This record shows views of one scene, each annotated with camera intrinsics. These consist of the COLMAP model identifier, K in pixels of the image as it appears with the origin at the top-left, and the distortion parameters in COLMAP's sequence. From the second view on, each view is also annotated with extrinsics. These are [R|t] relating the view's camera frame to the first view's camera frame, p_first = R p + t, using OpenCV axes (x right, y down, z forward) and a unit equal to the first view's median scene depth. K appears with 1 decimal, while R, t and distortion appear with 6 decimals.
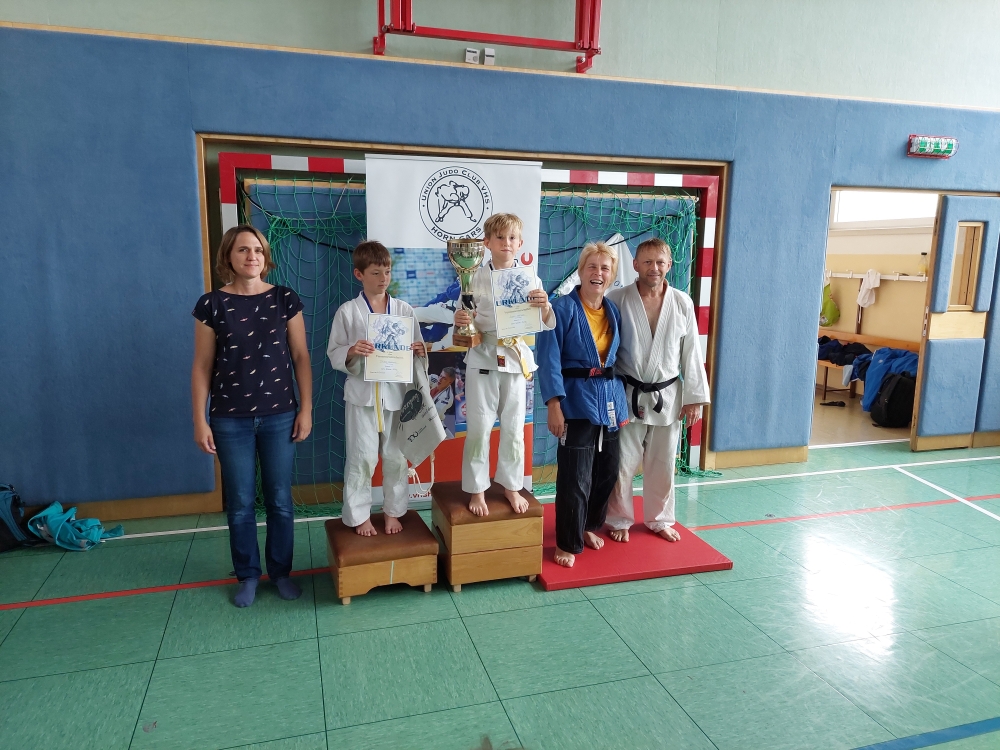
lens RADIAL K [[720.8, 0, 498.5], [0, 720.8, 367.6], [0, 0, 1]] dist [0.049728, -0.050619]
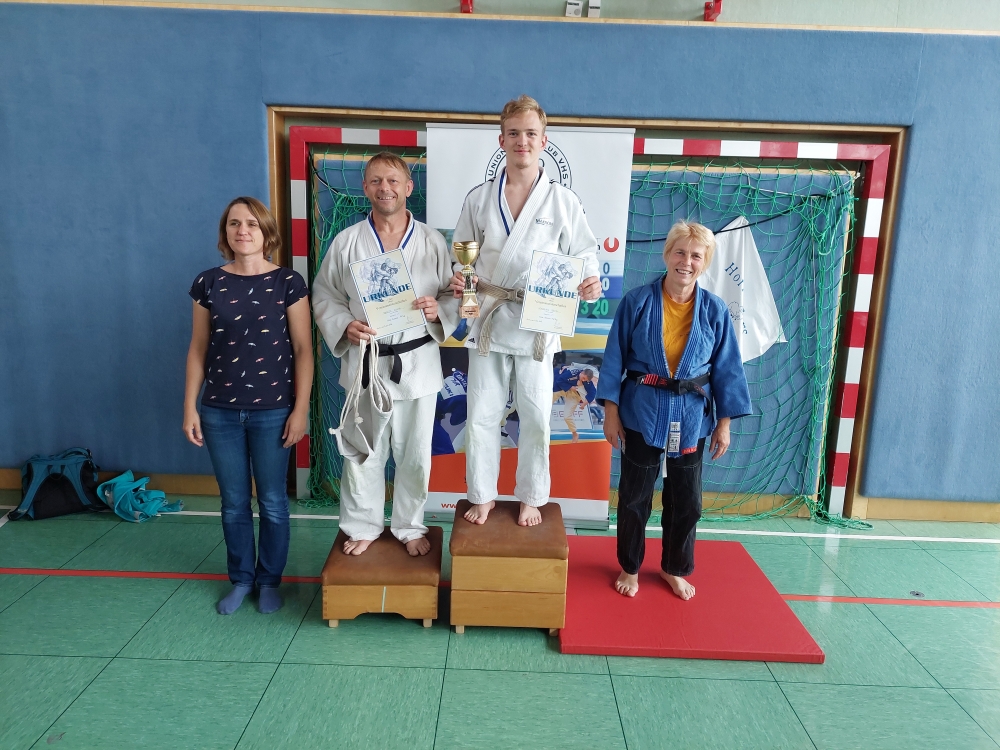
lens RADIAL K [[720.8, 0, 500.9], [0, 720.8, 361.3], [0, 0, 1]] dist [0.049728, -0.050619]
pose [[0.955430, 0.070220, -0.286745, 0.173173], [-0.068137, 0.997527, 0.017251, -0.022135], [0.287247, 0.003056, 0.957852, 0.162365]]
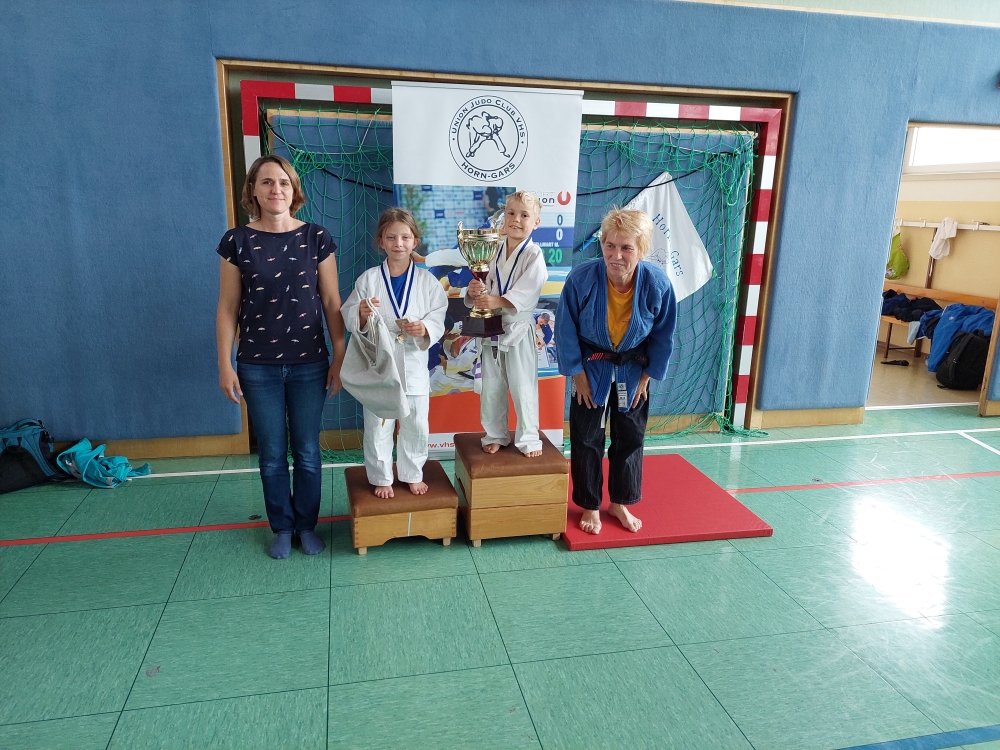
lens RADIAL K [[720.8, 0, 493.3], [0, 720.8, 372.4], [0, 0, 1]] dist [0.049728, -0.050619]
pose [[0.996959, 0.028535, -0.072512, 0.023211], [-0.022876, 0.996714, 0.077709, 0.002309], [0.074491, -0.075814, 0.994336, 0.051258]]
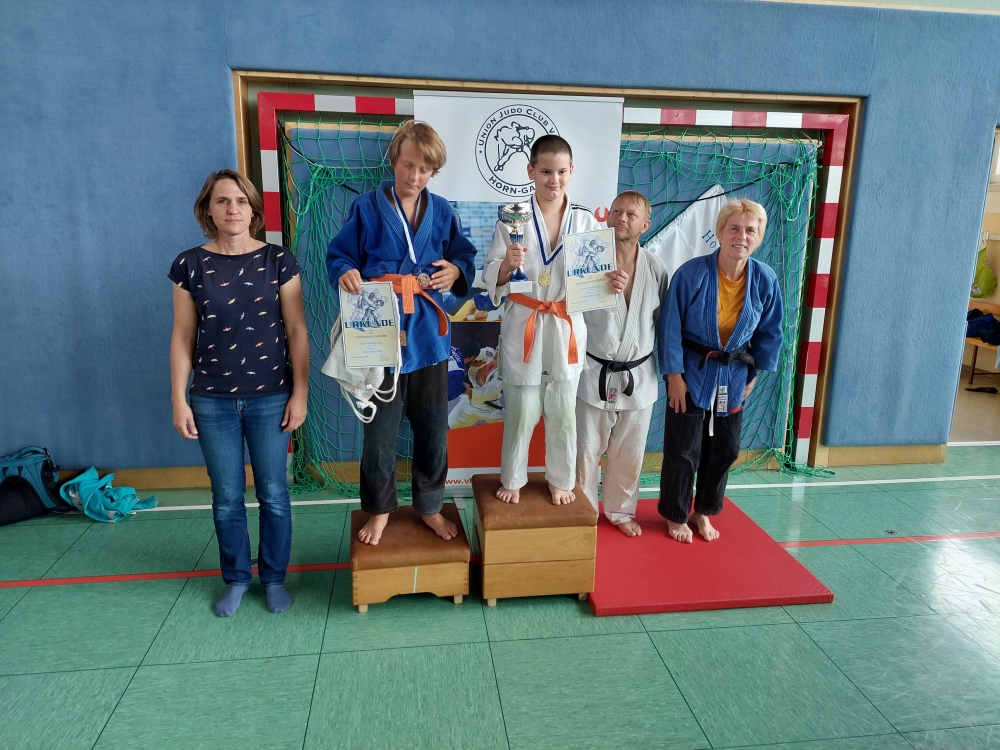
lens RADIAL K [[720.8, 0, 505.9], [0, 720.8, 361.2], [0, 0, 1]] dist [0.049728, -0.050619]
pose [[0.988725, 0.037569, -0.144952, 0.059662], [-0.030401, 0.998218, 0.051351, -0.019757], [0.146622, -0.046365, 0.988105, 0.140115]]
